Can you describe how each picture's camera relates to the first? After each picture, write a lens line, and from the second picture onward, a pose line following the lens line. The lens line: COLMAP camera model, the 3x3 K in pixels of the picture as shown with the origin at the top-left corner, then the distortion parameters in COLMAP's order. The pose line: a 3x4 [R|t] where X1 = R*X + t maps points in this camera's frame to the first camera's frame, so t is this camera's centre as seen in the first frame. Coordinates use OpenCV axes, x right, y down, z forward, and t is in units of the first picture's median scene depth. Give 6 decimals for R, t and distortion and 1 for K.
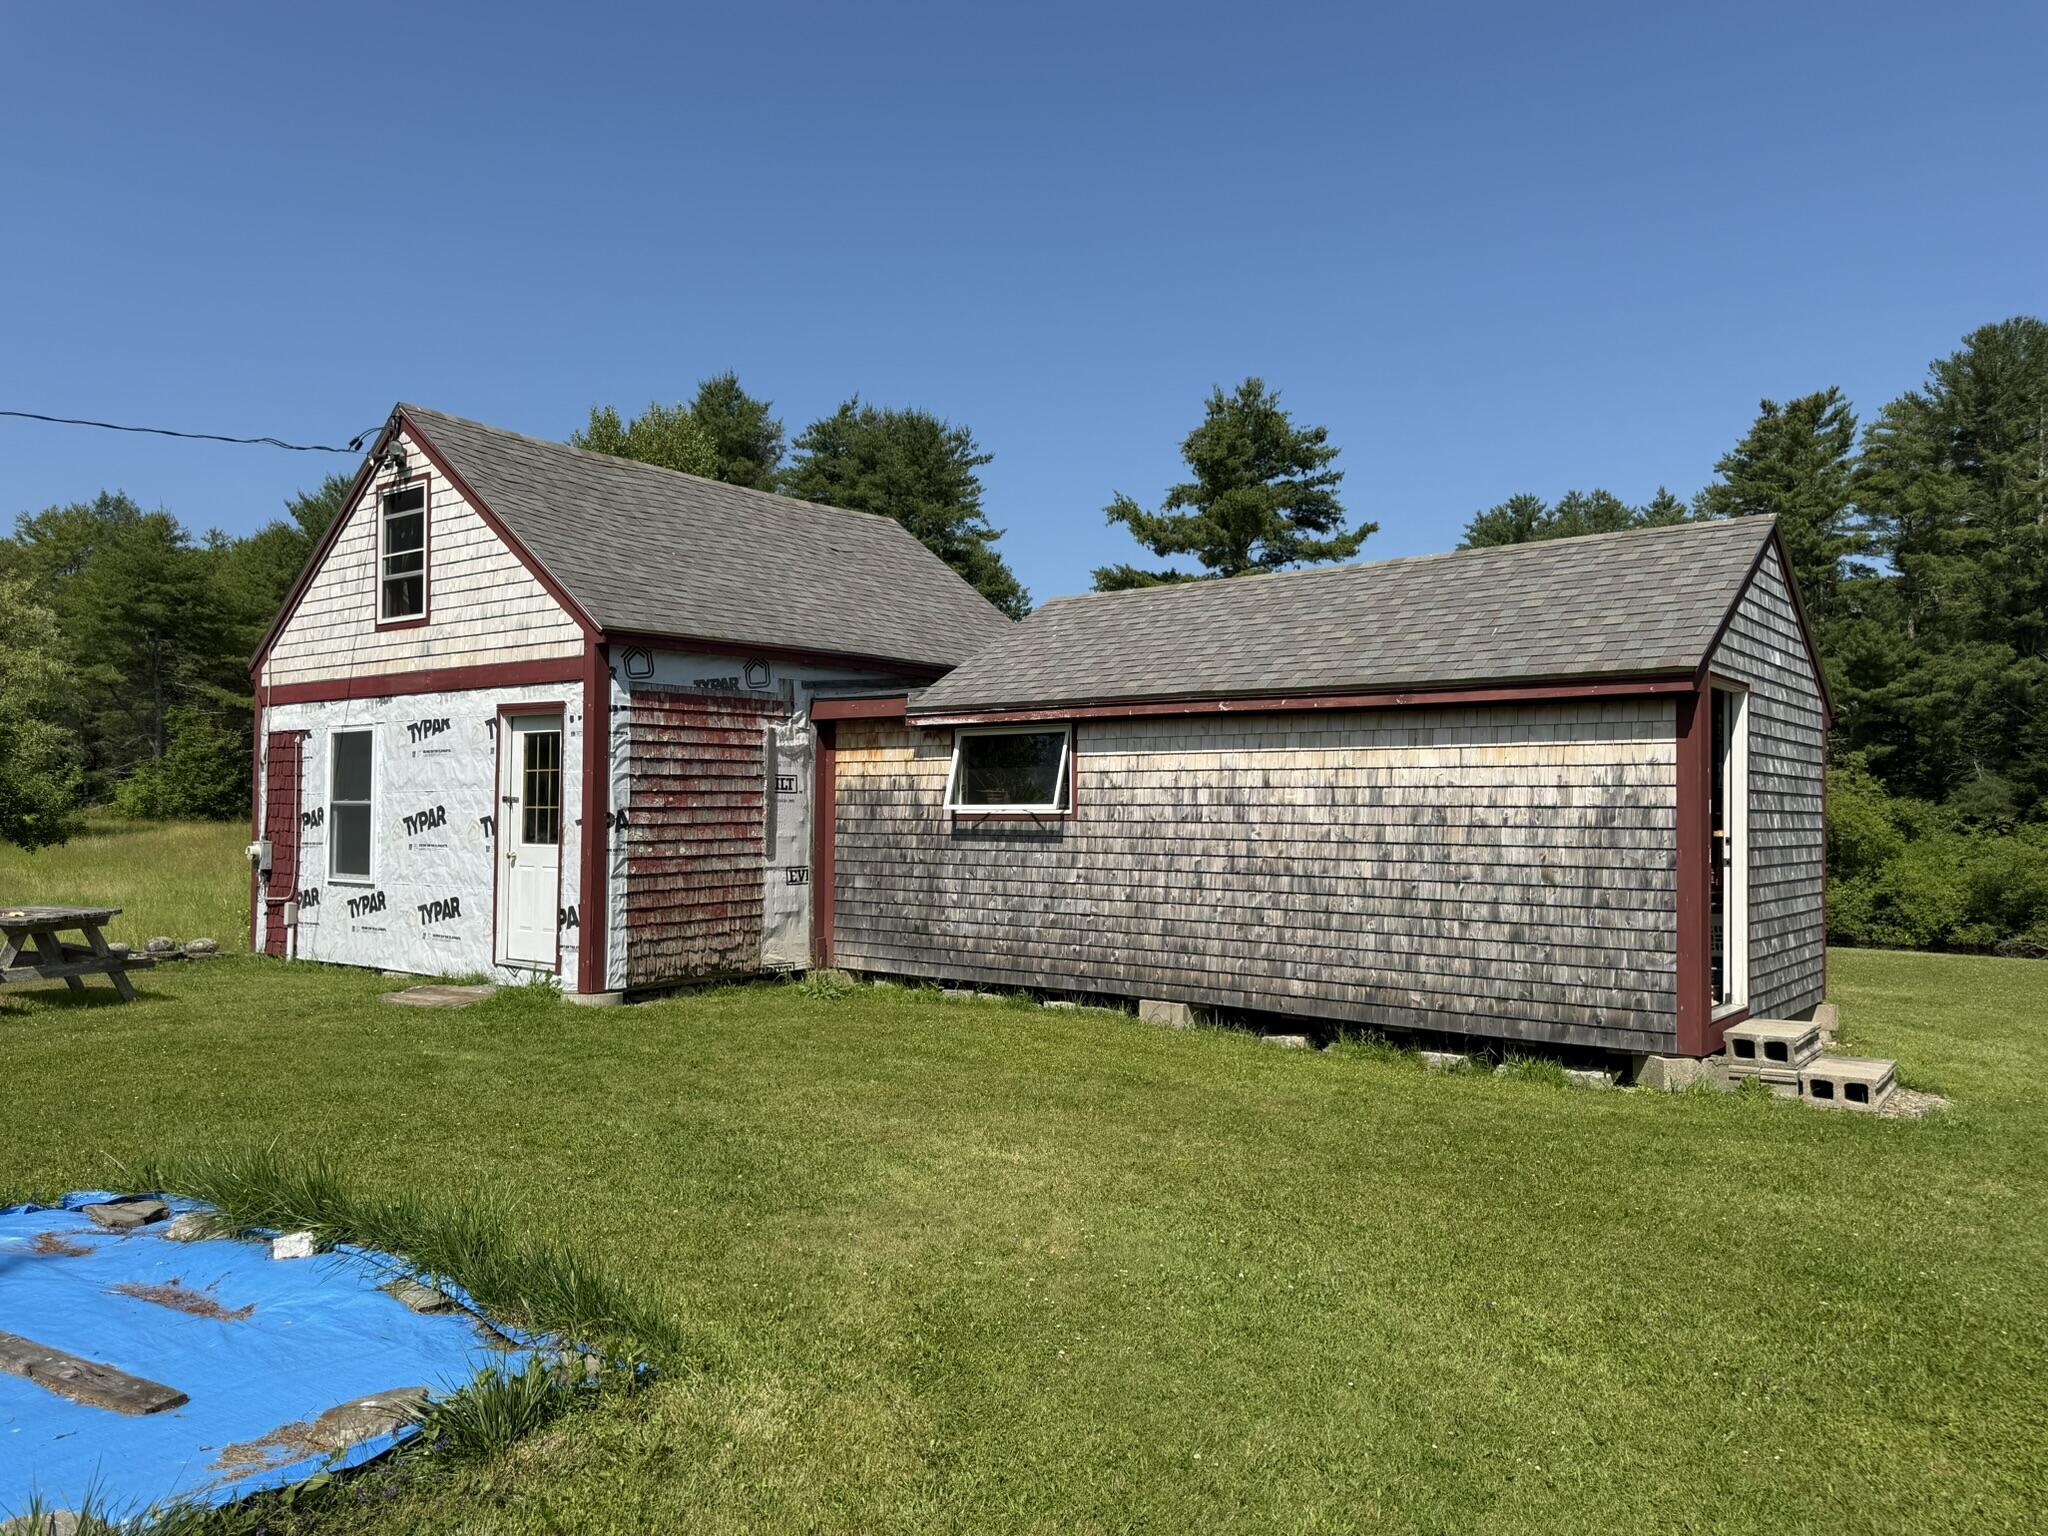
lens RADIAL K [[1455.2, 0, 984.5], [0, 1455.2, 798.0], [0, 0, 1]] dist [0.001732, -0.025275]
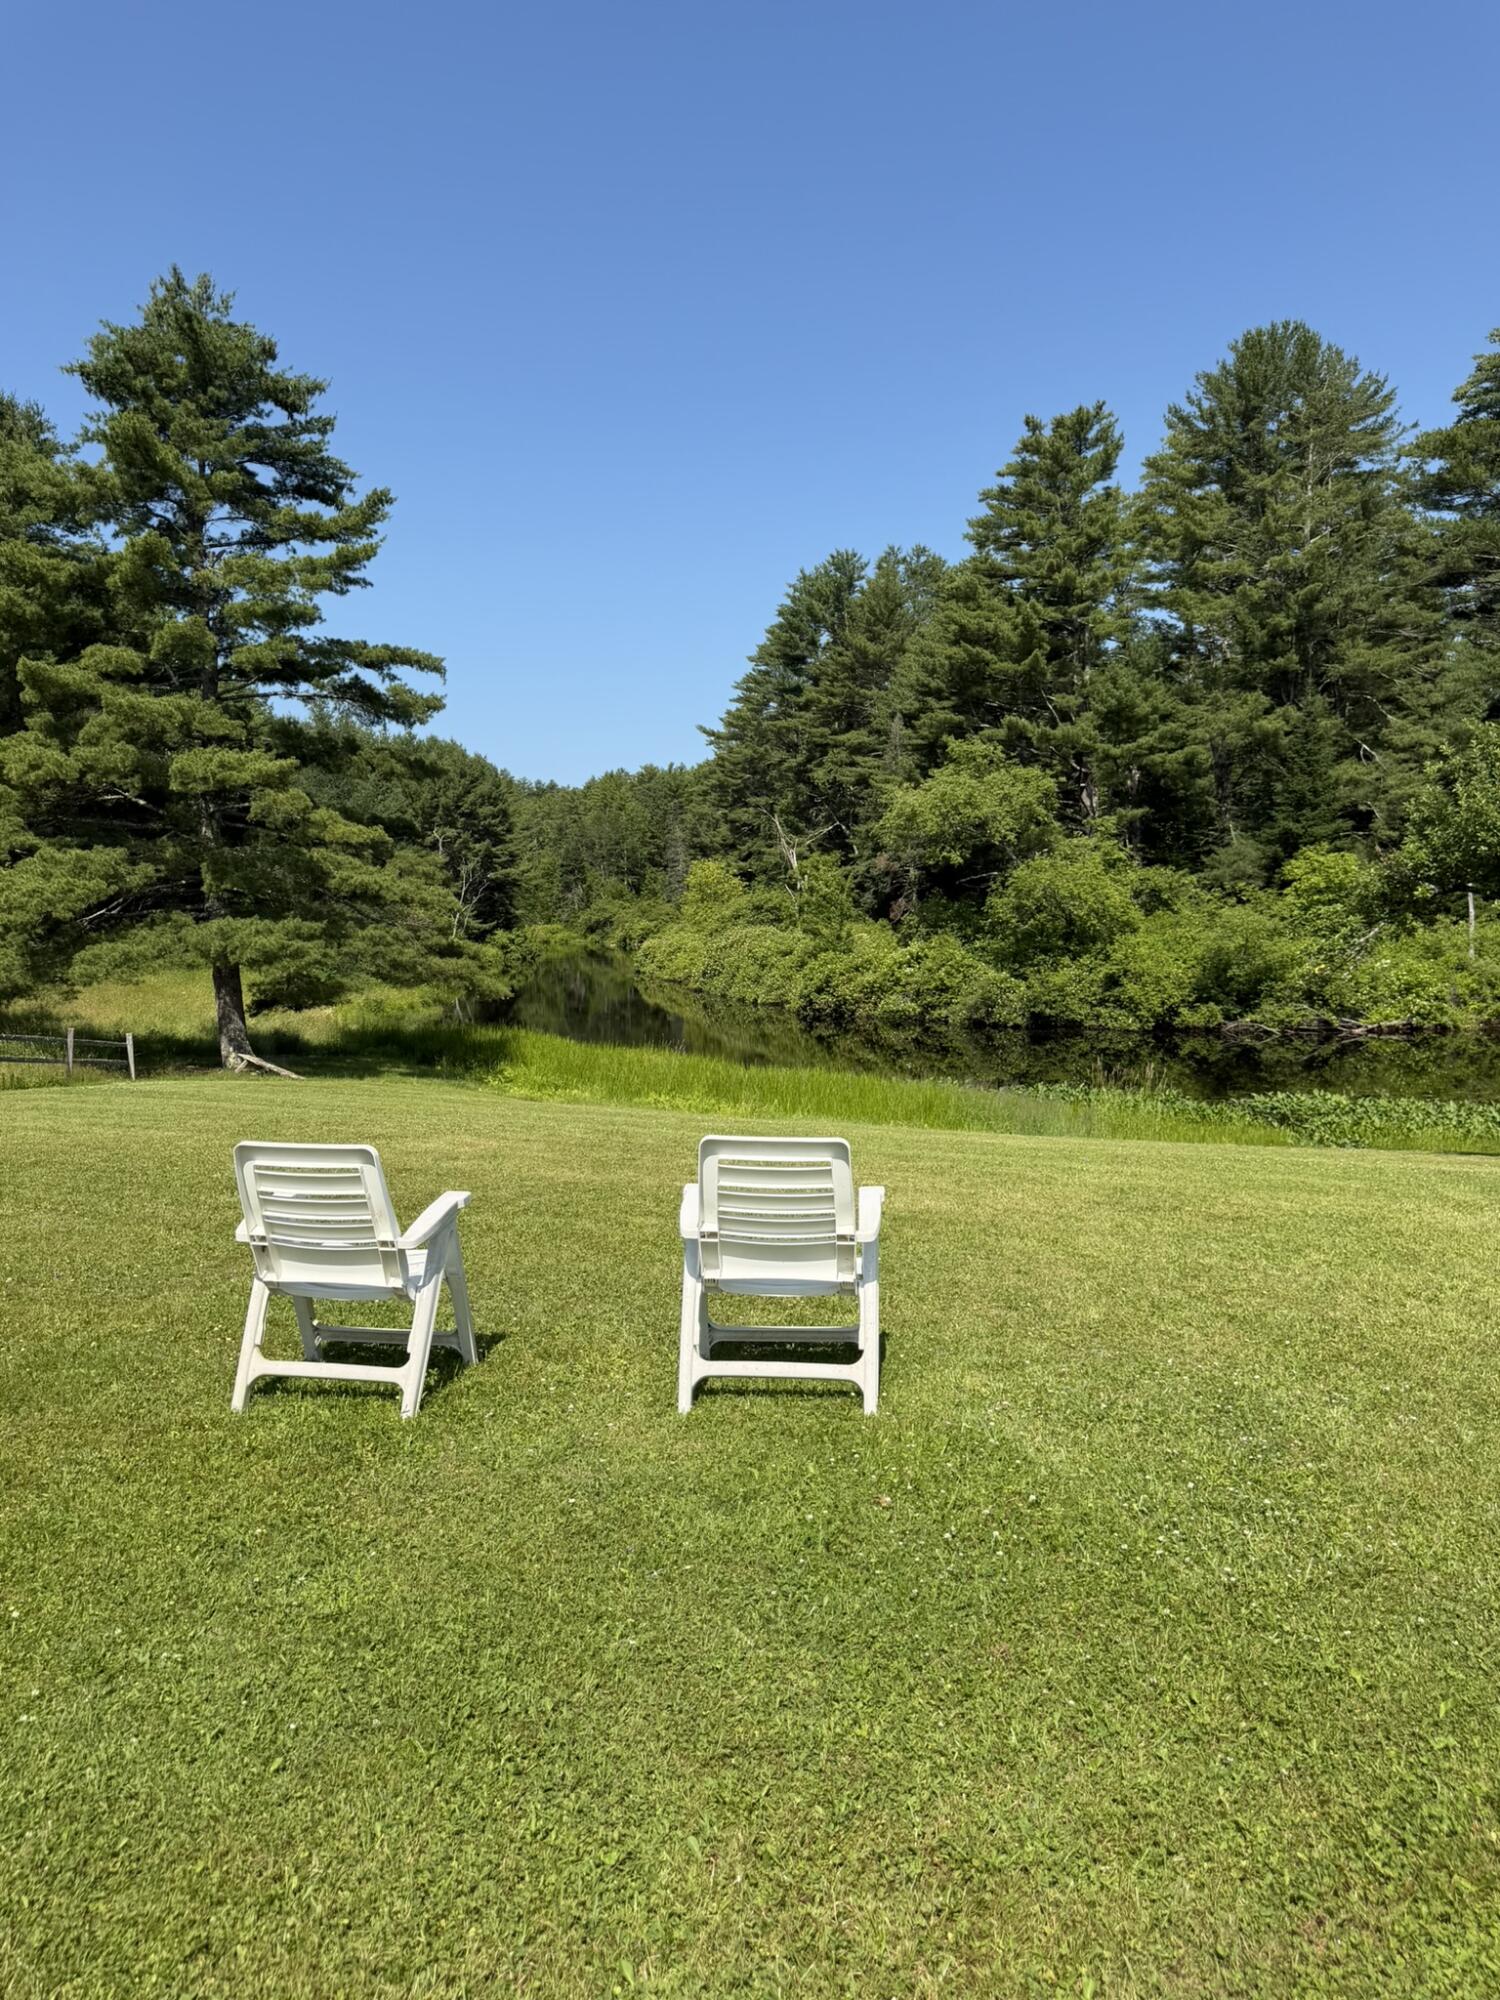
lens RADIAL K [[1408.9, 0, 739.4], [0, 1408.9, 1008.0], [0, 0, 1]] dist [0.110722, -0.208845]
pose [[0.981247, -0.036039, 0.189356, 0.209124], [0.020395, 0.996263, 0.083926, 0.008817], [-0.191673, -0.078490, 0.978315, 0.174052]]
